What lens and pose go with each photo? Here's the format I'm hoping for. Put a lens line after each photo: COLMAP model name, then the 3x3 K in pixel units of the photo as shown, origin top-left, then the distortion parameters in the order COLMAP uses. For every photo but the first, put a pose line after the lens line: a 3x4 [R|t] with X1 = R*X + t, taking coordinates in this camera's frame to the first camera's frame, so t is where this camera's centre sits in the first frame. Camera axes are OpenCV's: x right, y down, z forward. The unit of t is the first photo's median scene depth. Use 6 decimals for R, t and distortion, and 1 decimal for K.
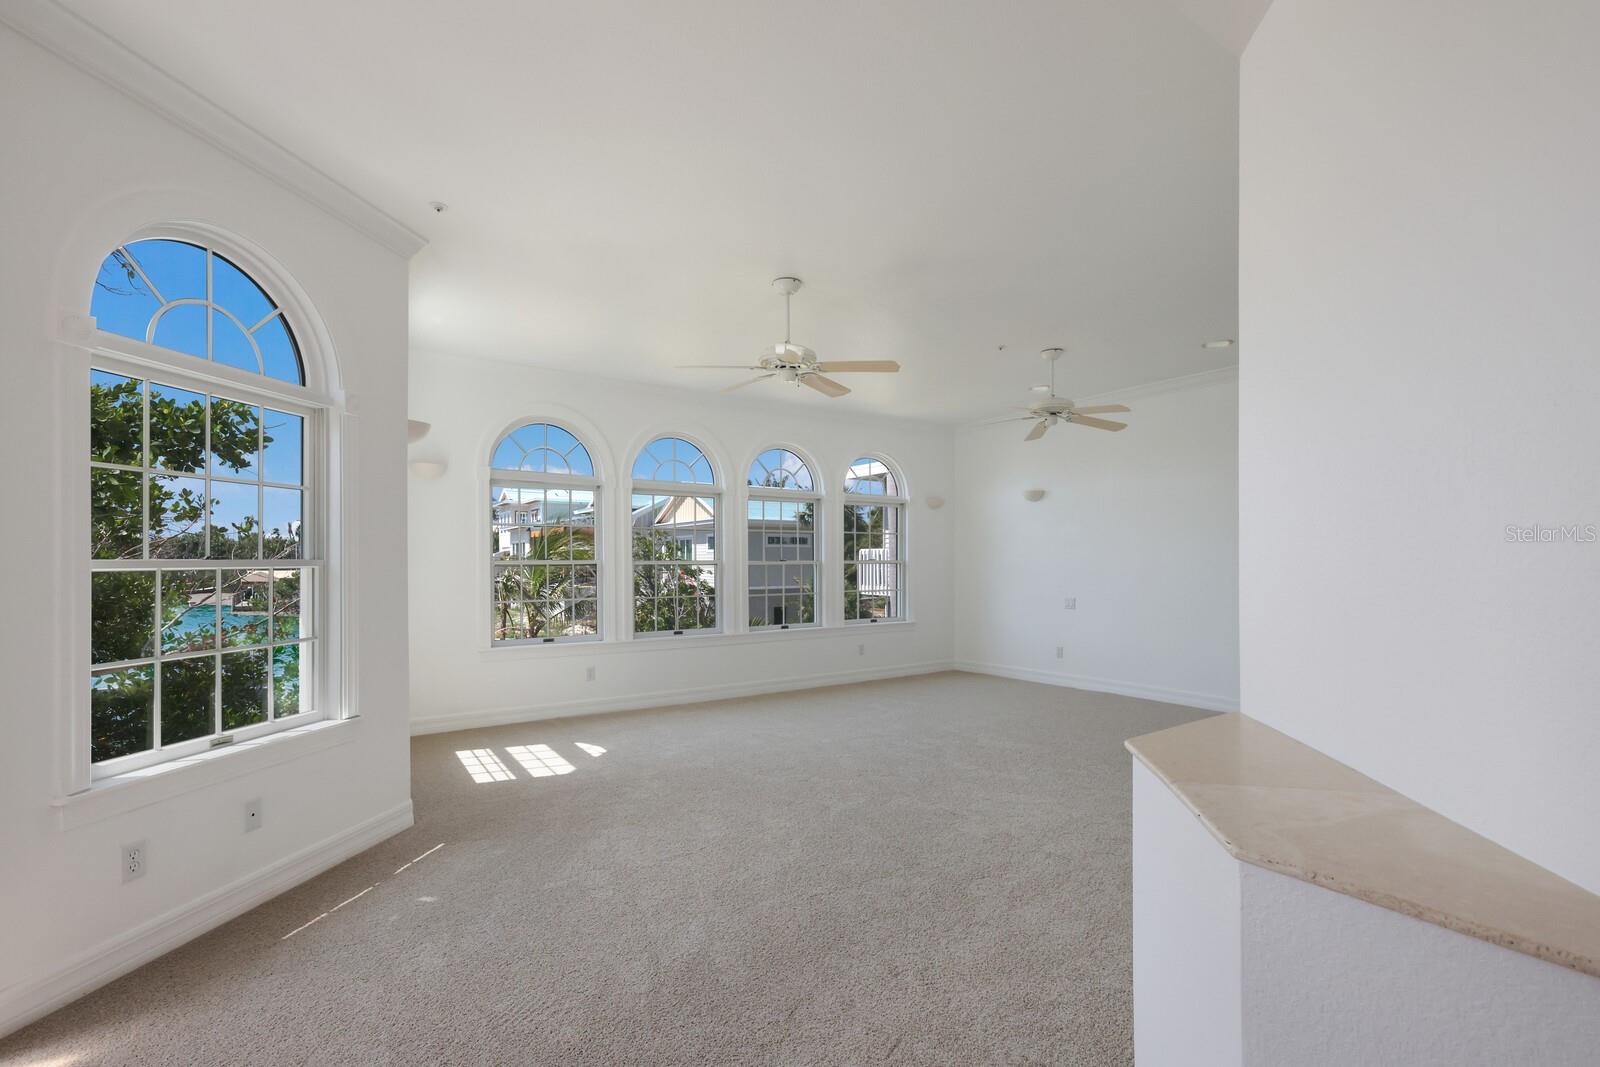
lens RADIAL K [[696.4, 0, 799.1], [0, 696.4, 549.4], [0, 0, 1]] dist [0.002204, 0.000186]
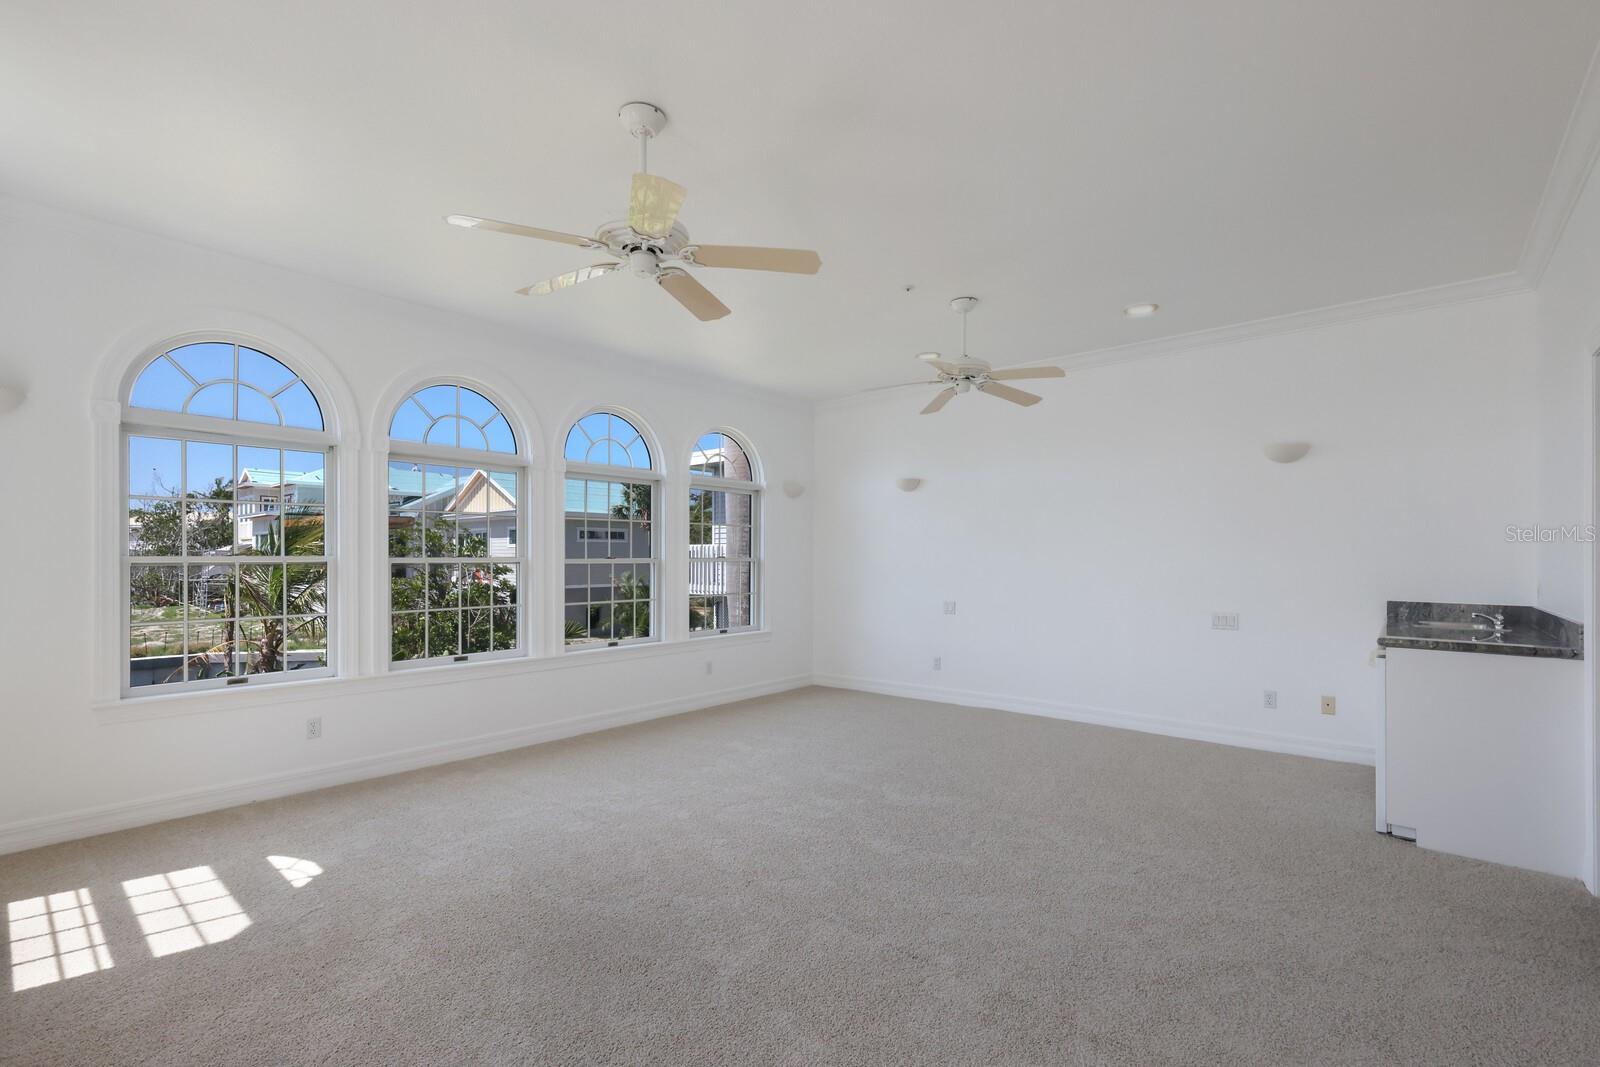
lens RADIAL K [[696.4, 0, 799.1], [0, 696.4, 545.7], [0, 0, 1]] dist [0.002204, 0.000186]
pose [[0.965236, 0.007955, 0.261258, -0.028061], [-0.007877, 0.999968, -0.001346, 0.002318], [-0.261260, -0.000759, 0.965268, 0.234420]]
